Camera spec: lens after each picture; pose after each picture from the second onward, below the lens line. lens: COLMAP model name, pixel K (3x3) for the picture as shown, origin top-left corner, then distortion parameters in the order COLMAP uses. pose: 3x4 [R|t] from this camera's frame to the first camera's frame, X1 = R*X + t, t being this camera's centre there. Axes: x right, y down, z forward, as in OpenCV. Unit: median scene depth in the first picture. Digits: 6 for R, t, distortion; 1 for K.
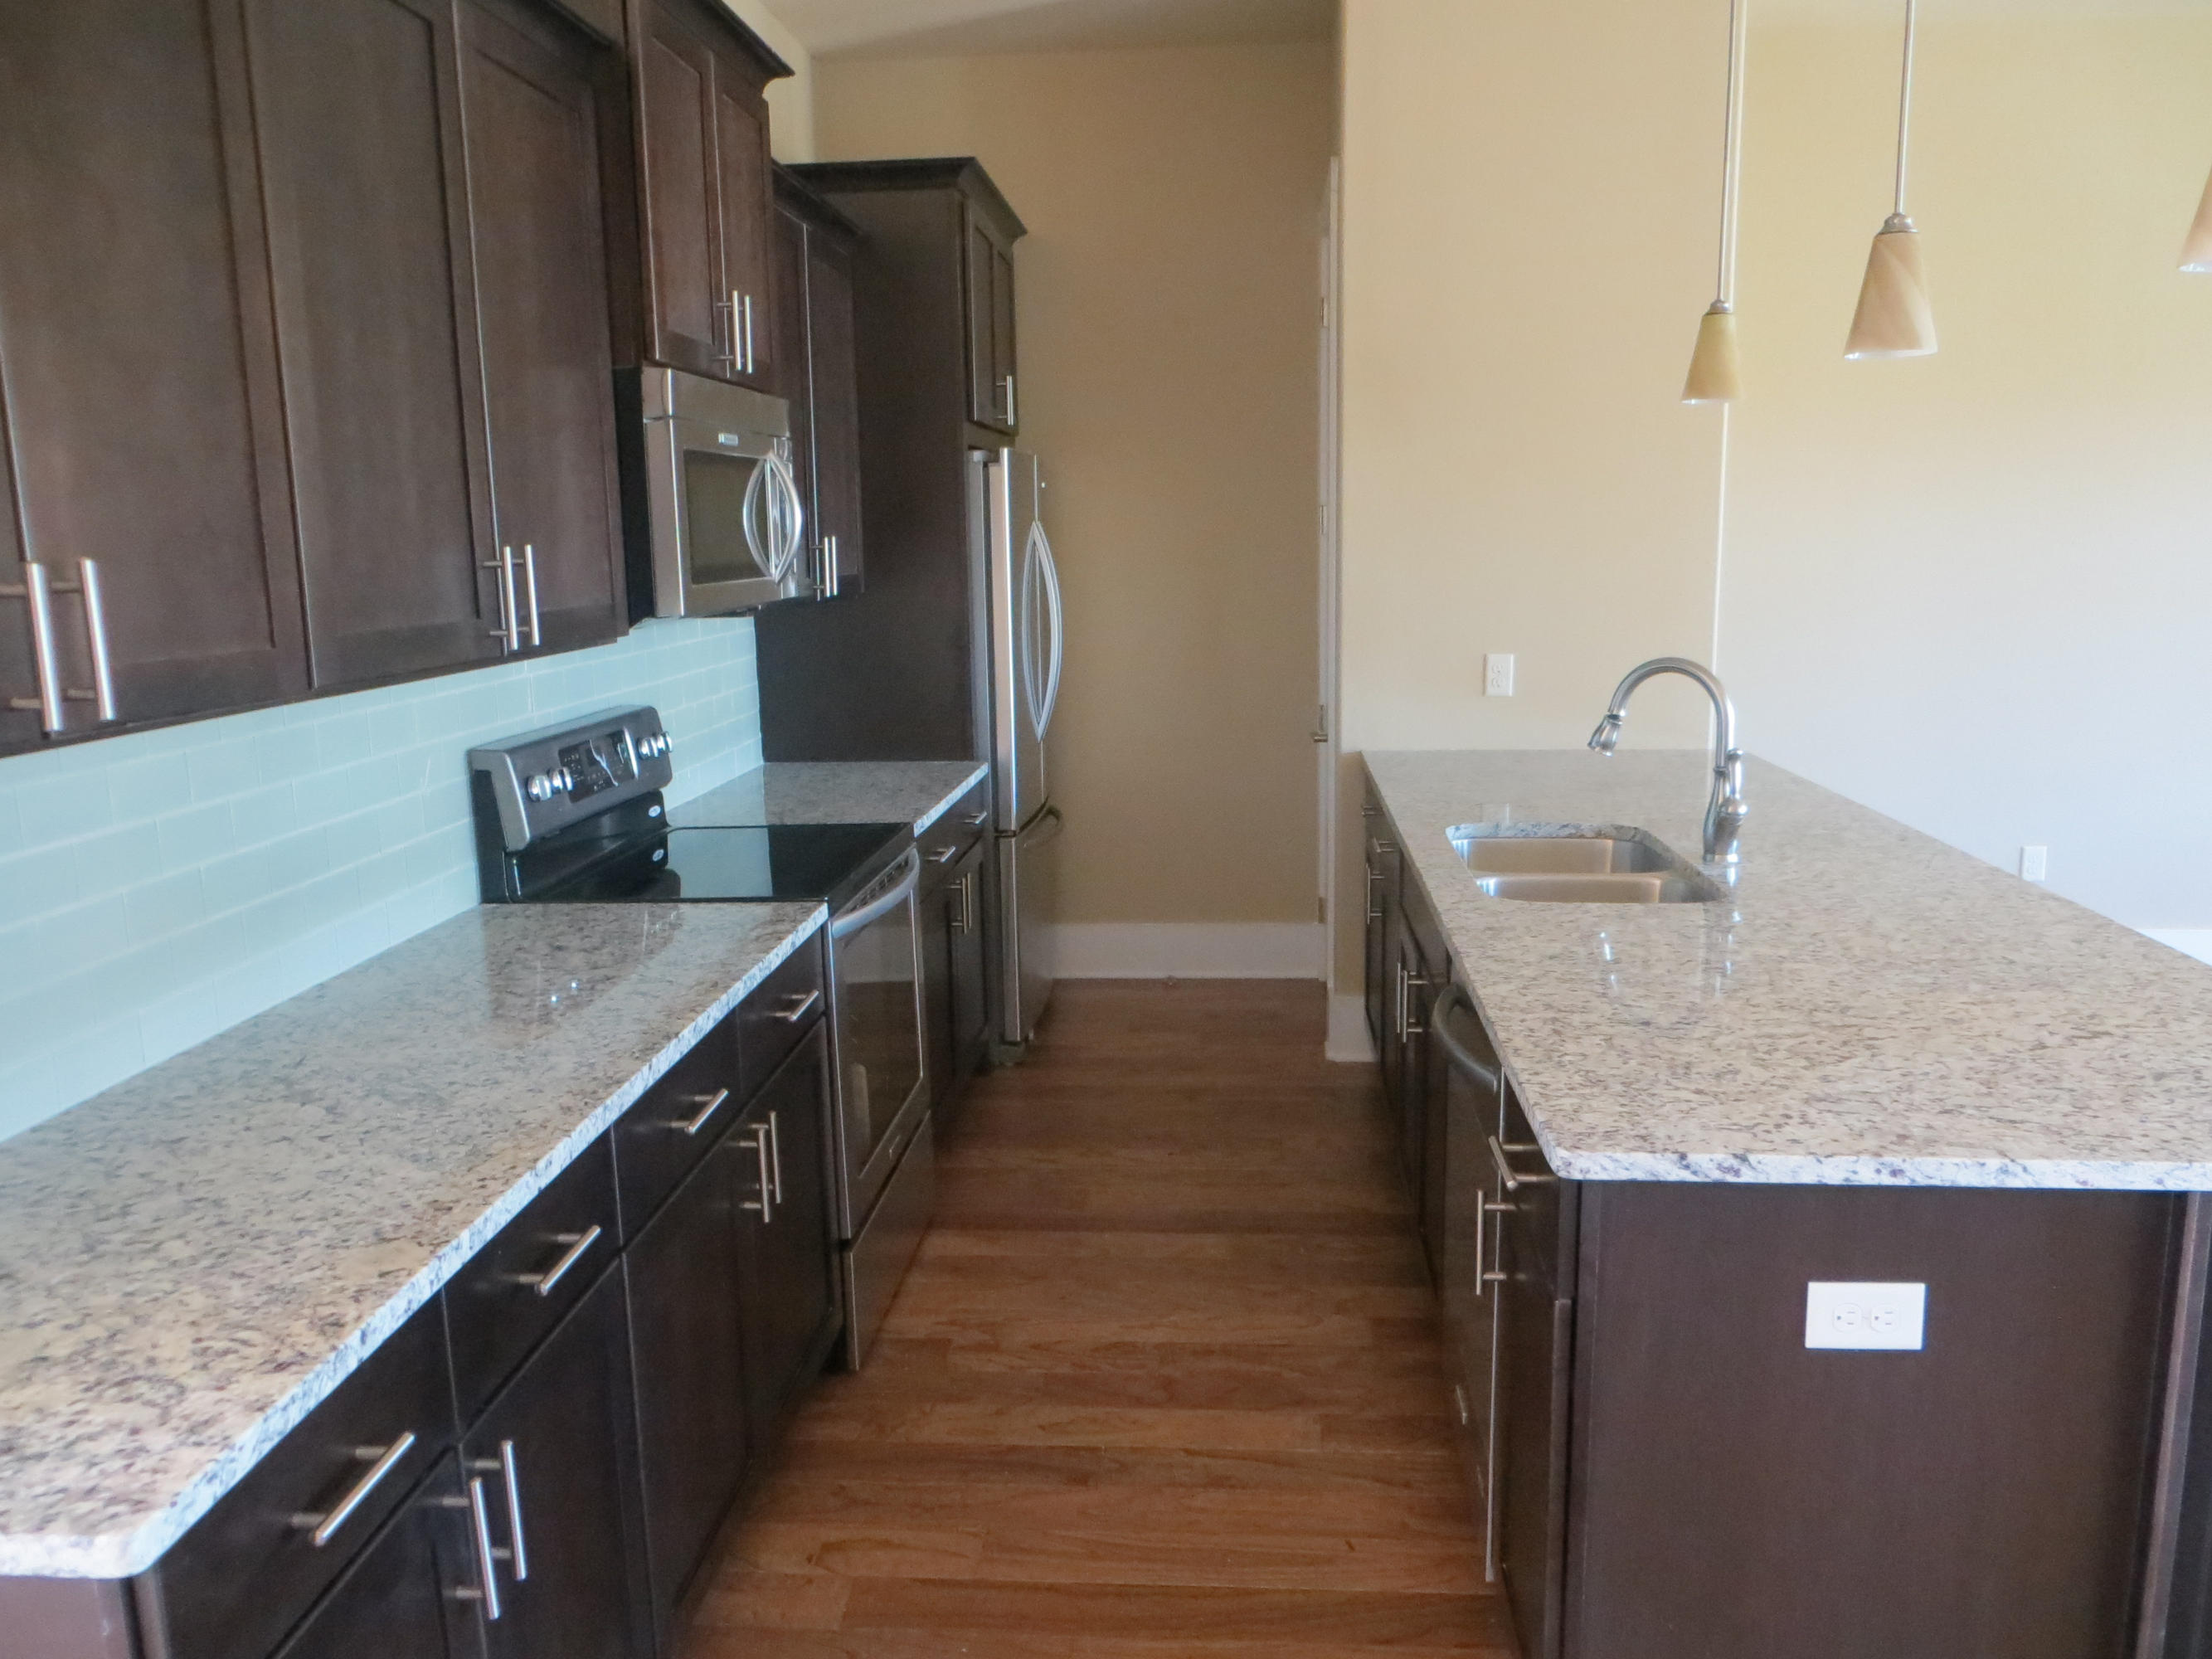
lens RADIAL K [[1679.3, 0, 1106.0], [0, 1679.3, 829.5], [0, 0, 1]] dist [-0.006825, -0.012282]
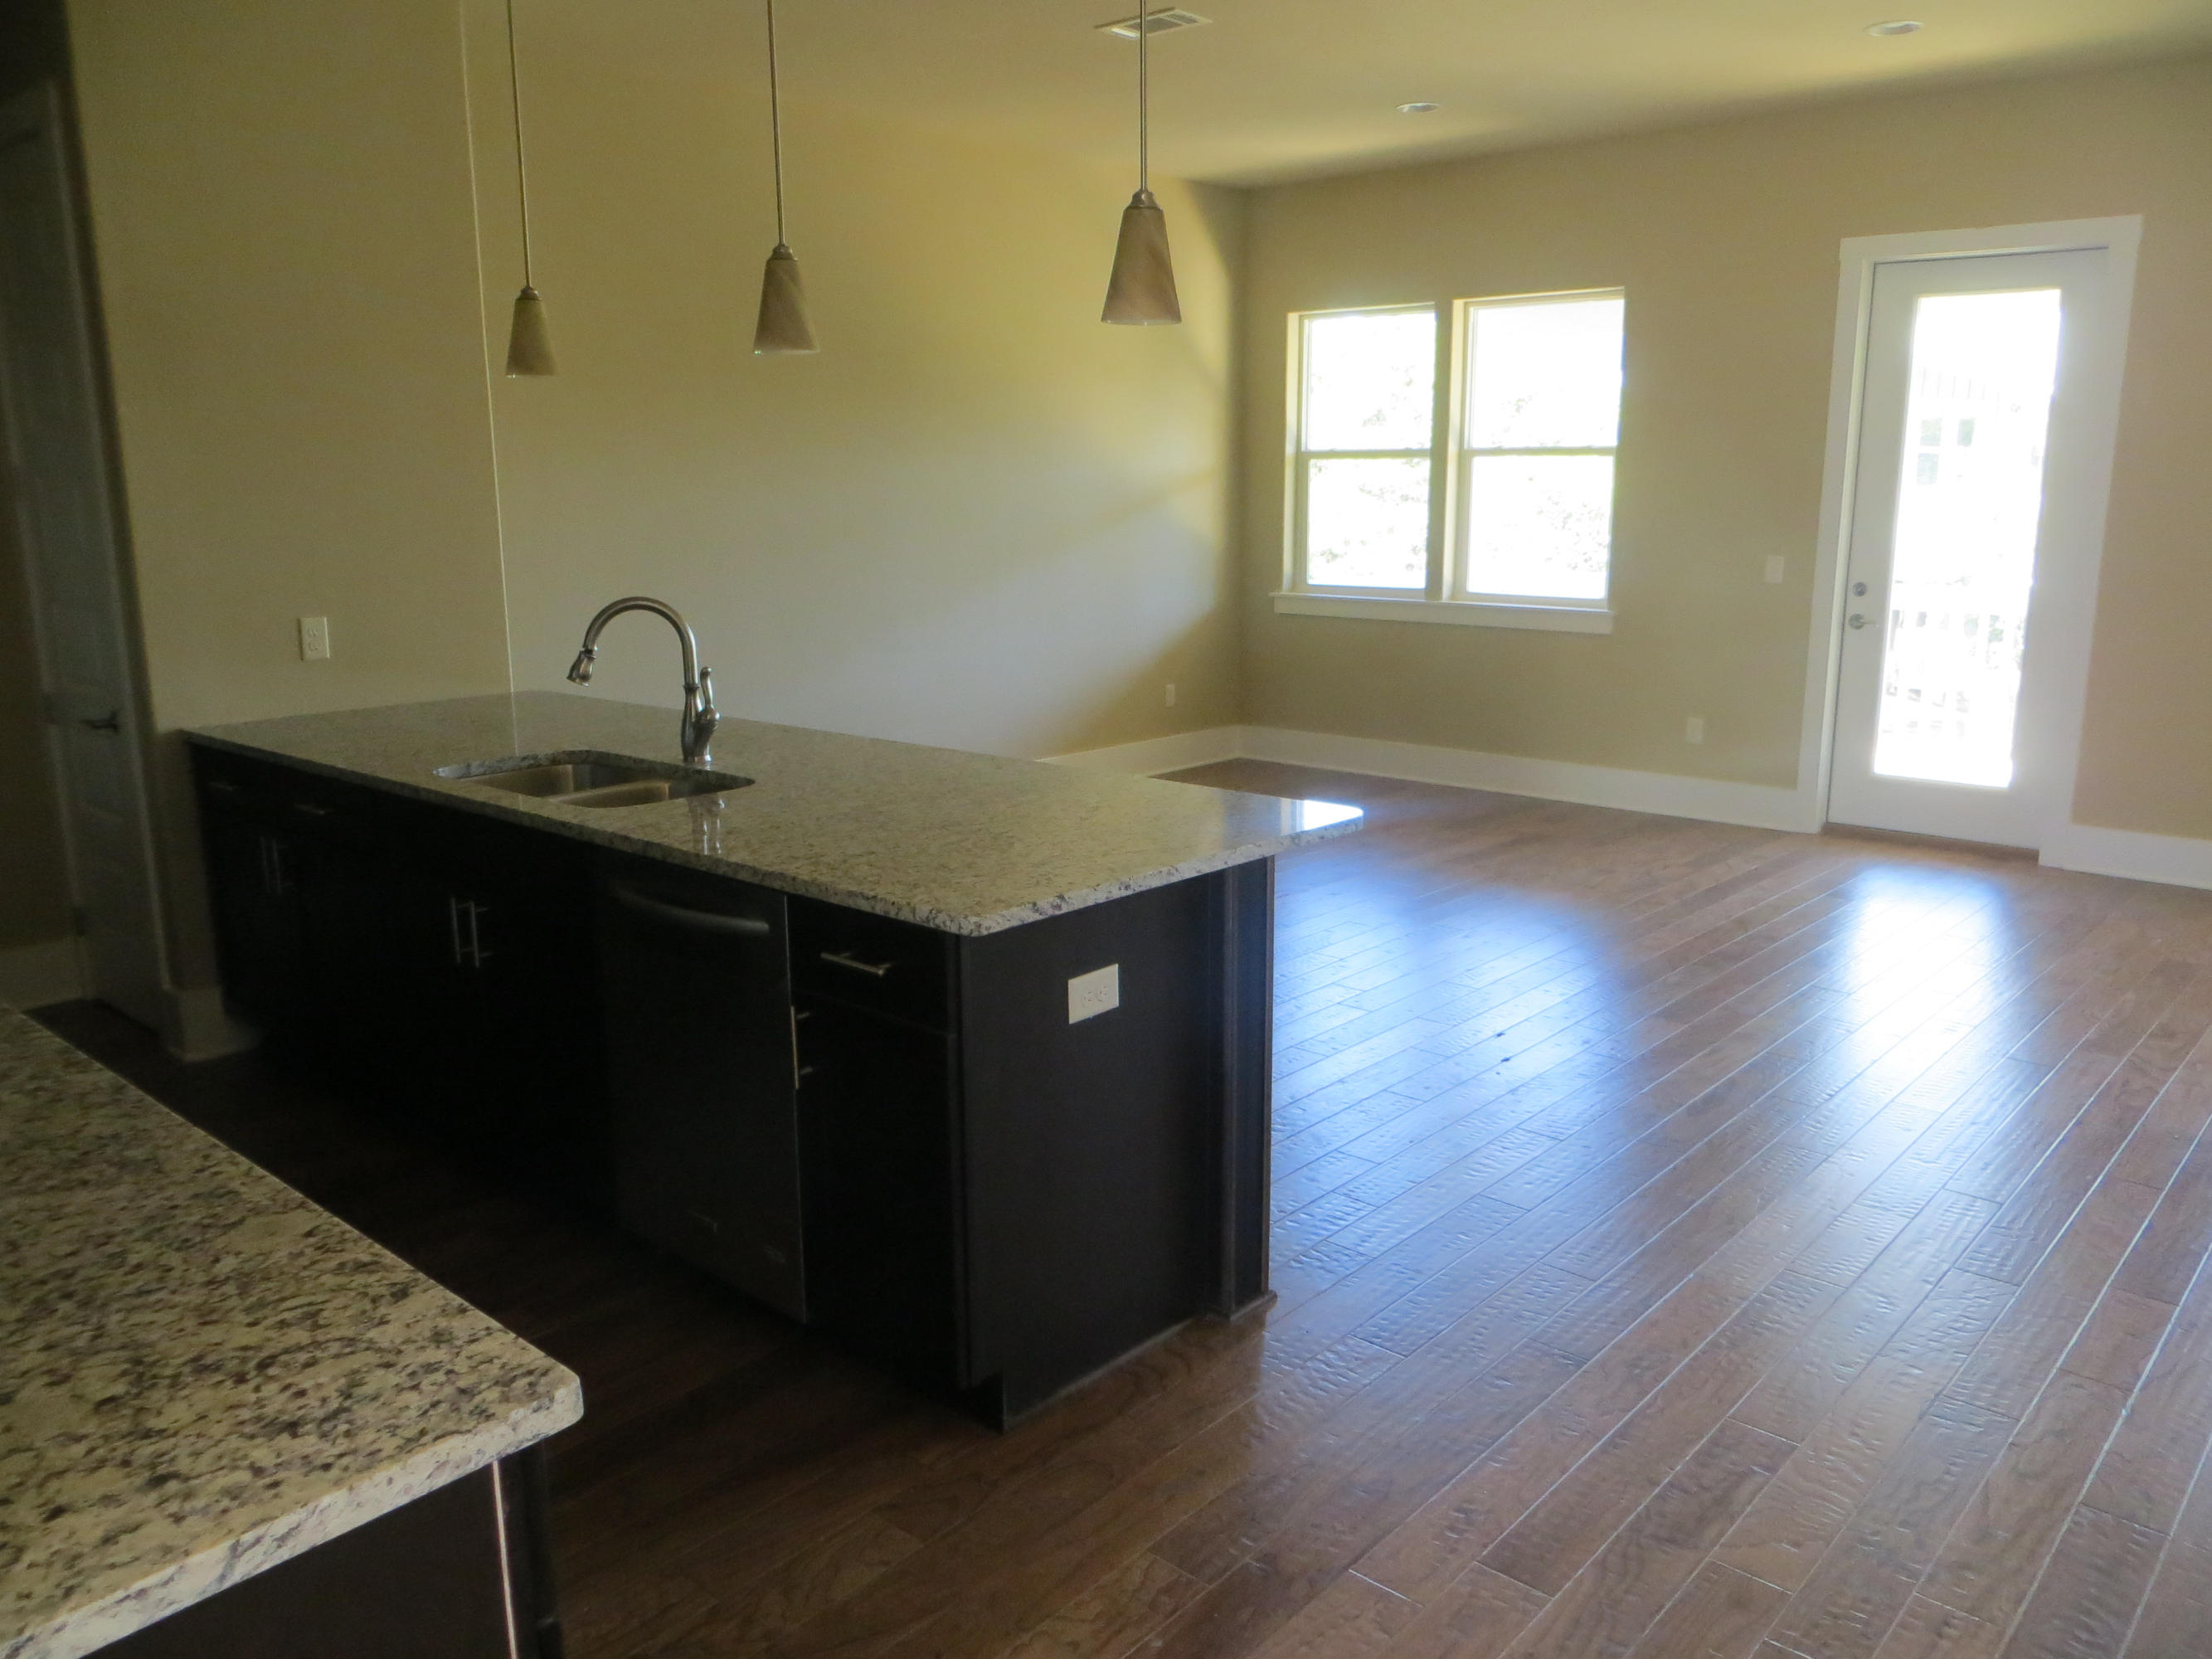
lens RADIAL K [[1660.5, 0, 1167.4], [0, 1660.5, 866.7], [0, 0, 1]] dist [-0.057390, -0.004130]
pose [[0.587635, -0.170355, 0.790990, -0.703526], [0.138041, 0.984361, 0.109449, 0.017196], [-0.797264, 0.044873, 0.601960, 0.019601]]
